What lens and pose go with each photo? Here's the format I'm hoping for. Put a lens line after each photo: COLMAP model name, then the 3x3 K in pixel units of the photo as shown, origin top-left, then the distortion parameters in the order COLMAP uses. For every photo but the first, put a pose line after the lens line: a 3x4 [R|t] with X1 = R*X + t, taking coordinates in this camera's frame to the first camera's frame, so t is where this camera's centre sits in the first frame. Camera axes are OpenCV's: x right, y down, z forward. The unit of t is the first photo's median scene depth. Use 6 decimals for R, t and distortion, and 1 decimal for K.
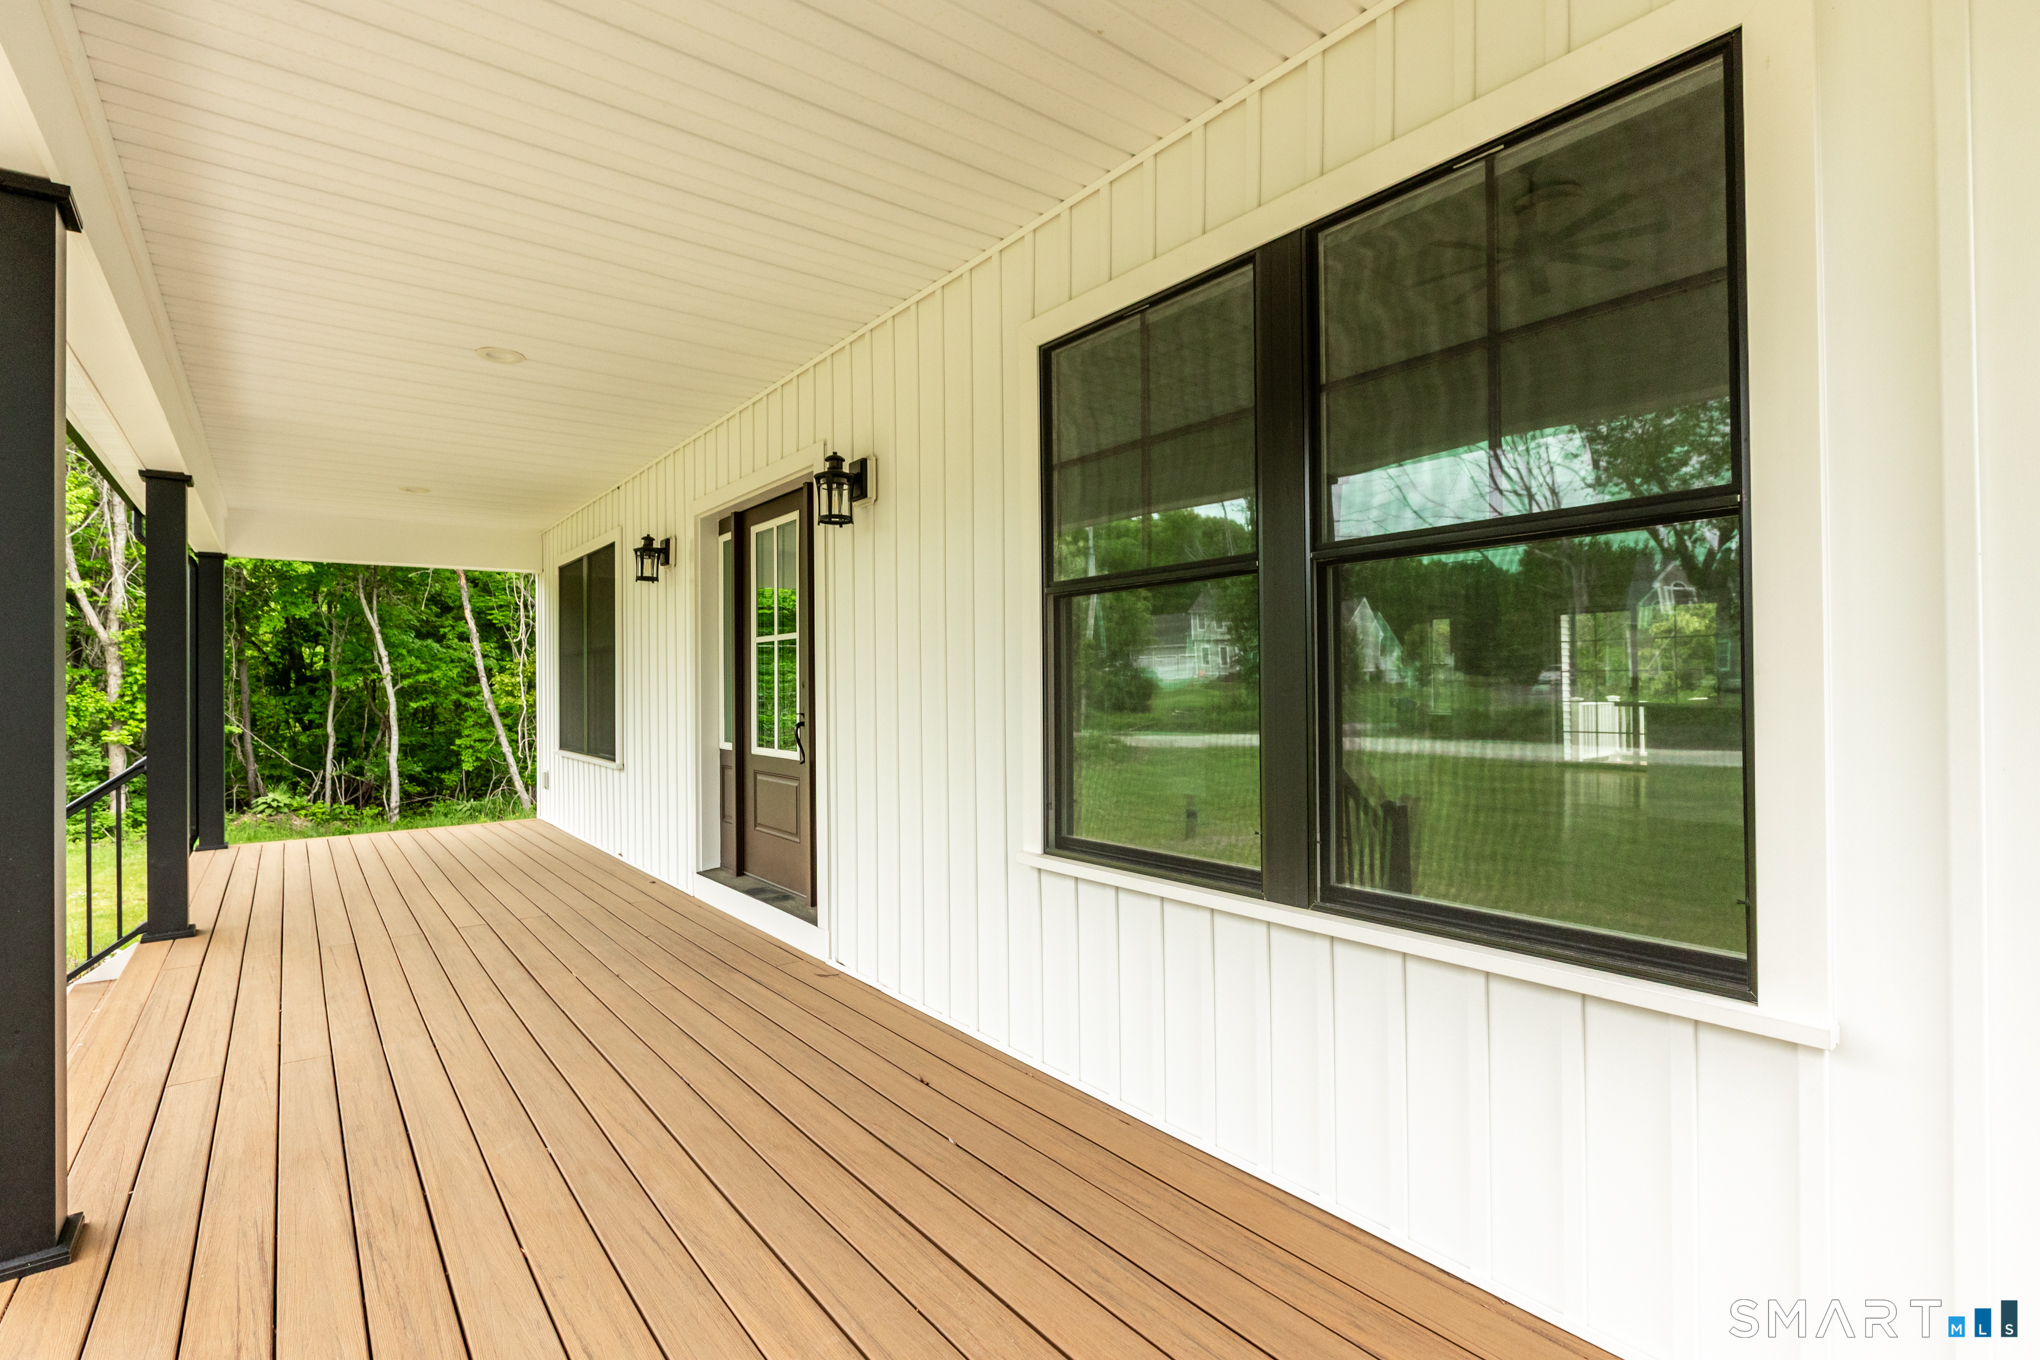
lens RADIAL K [[964.5, 0, 1019.0], [0, 964.5, 673.3], [0, 0, 1]] dist [-0.000183, 0.000132]
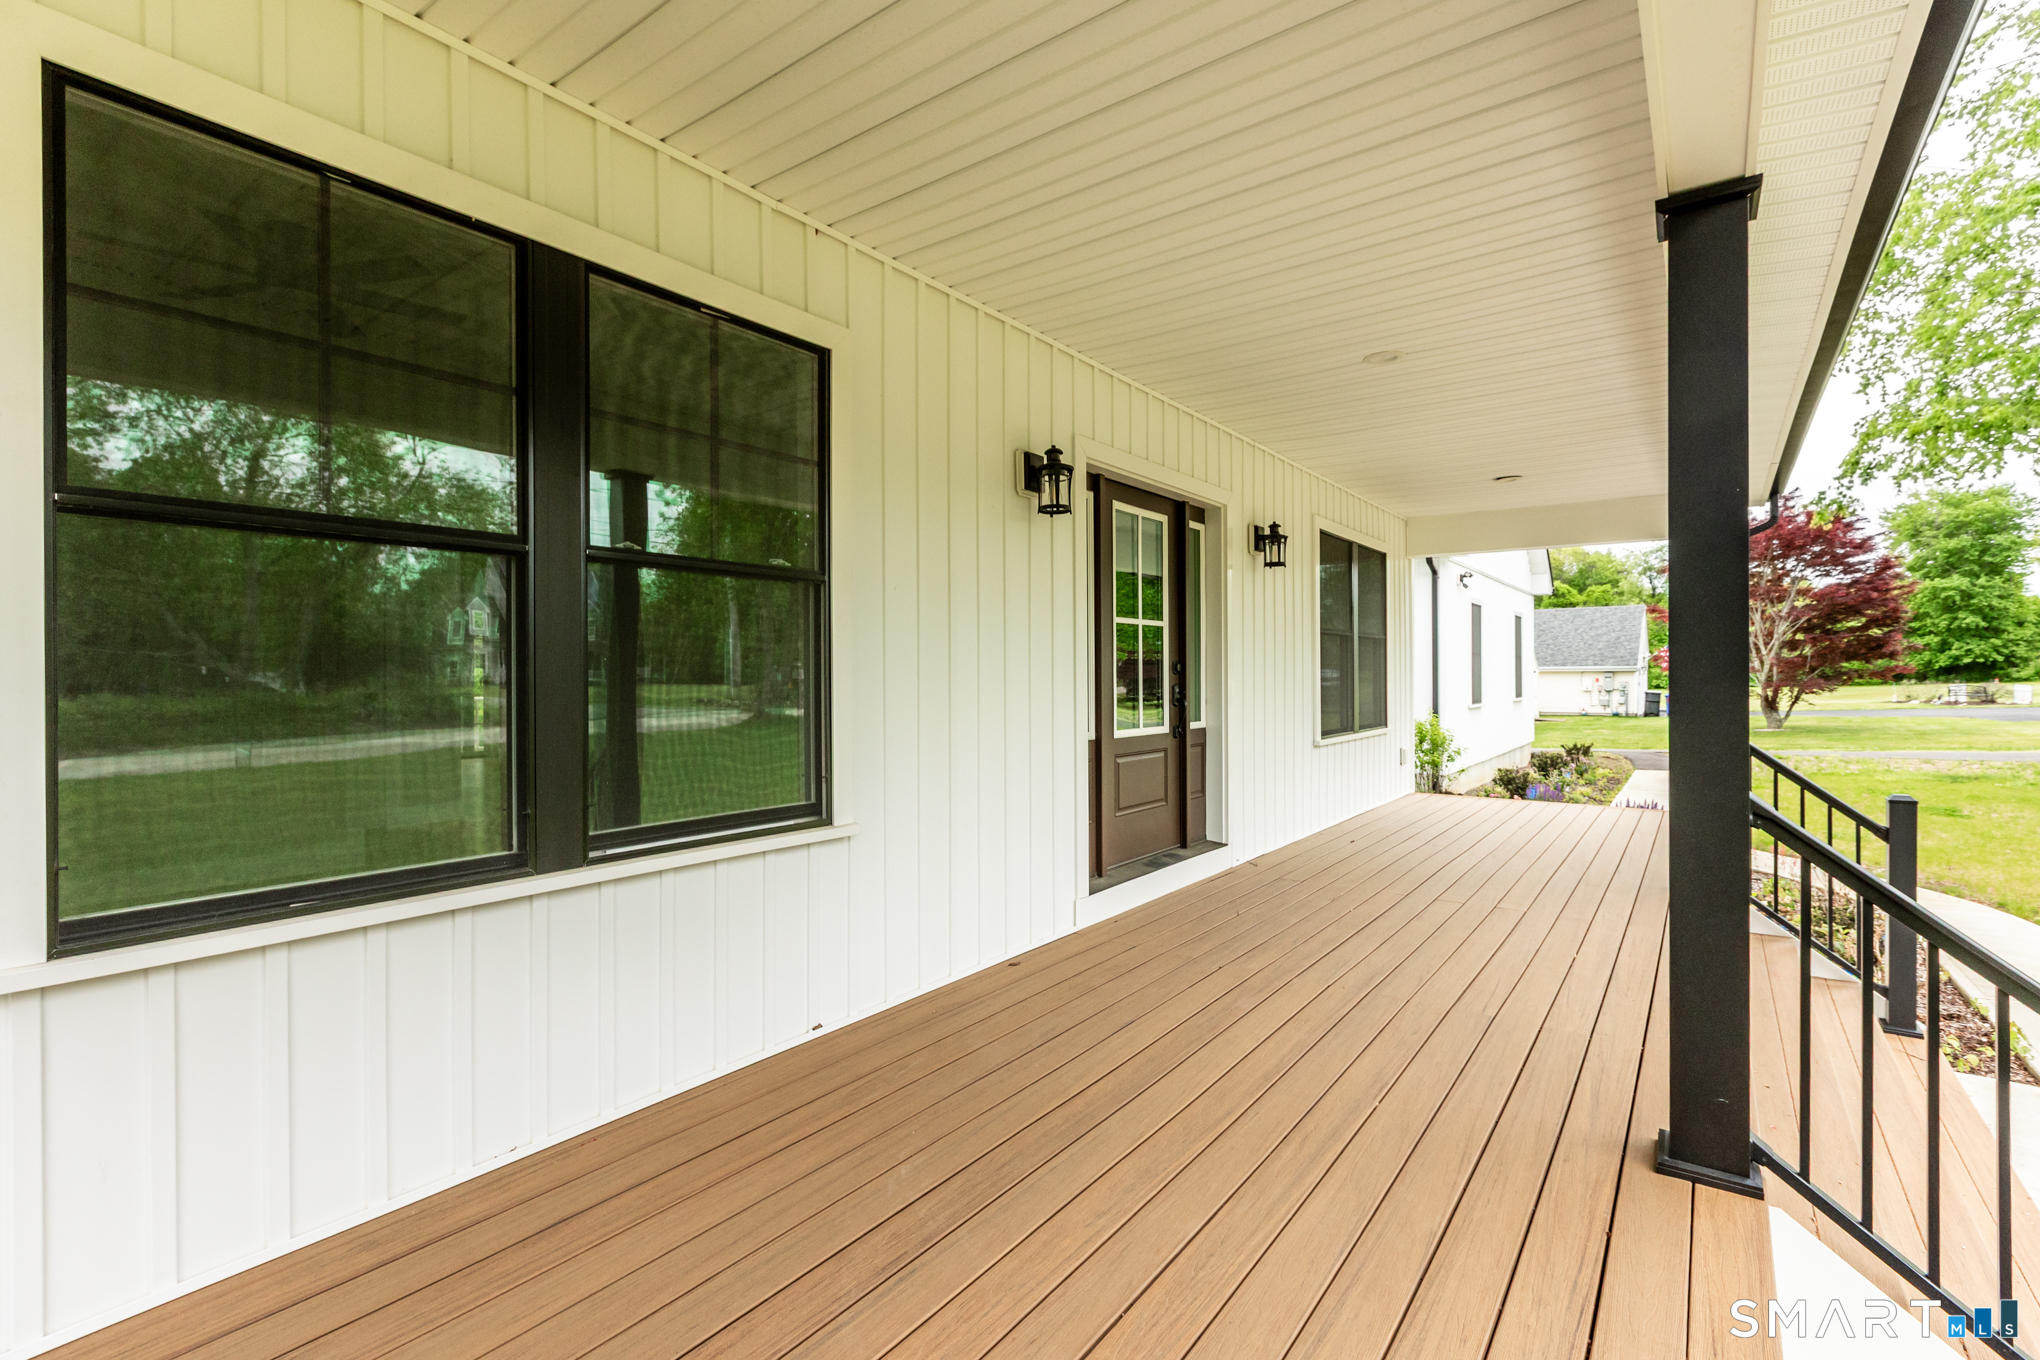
lens RADIAL K [[909.2, 0, 1019.4], [0, 909.2, 681.3], [0, 0, 1]] dist [0.003654, -0.000027]
pose [[-0.276367, 0.006943, 0.961027, -0.807268], [-0.006402, 0.999938, -0.009066, 0.033046], [-0.961031, -0.008658, -0.276306, 0.749758]]
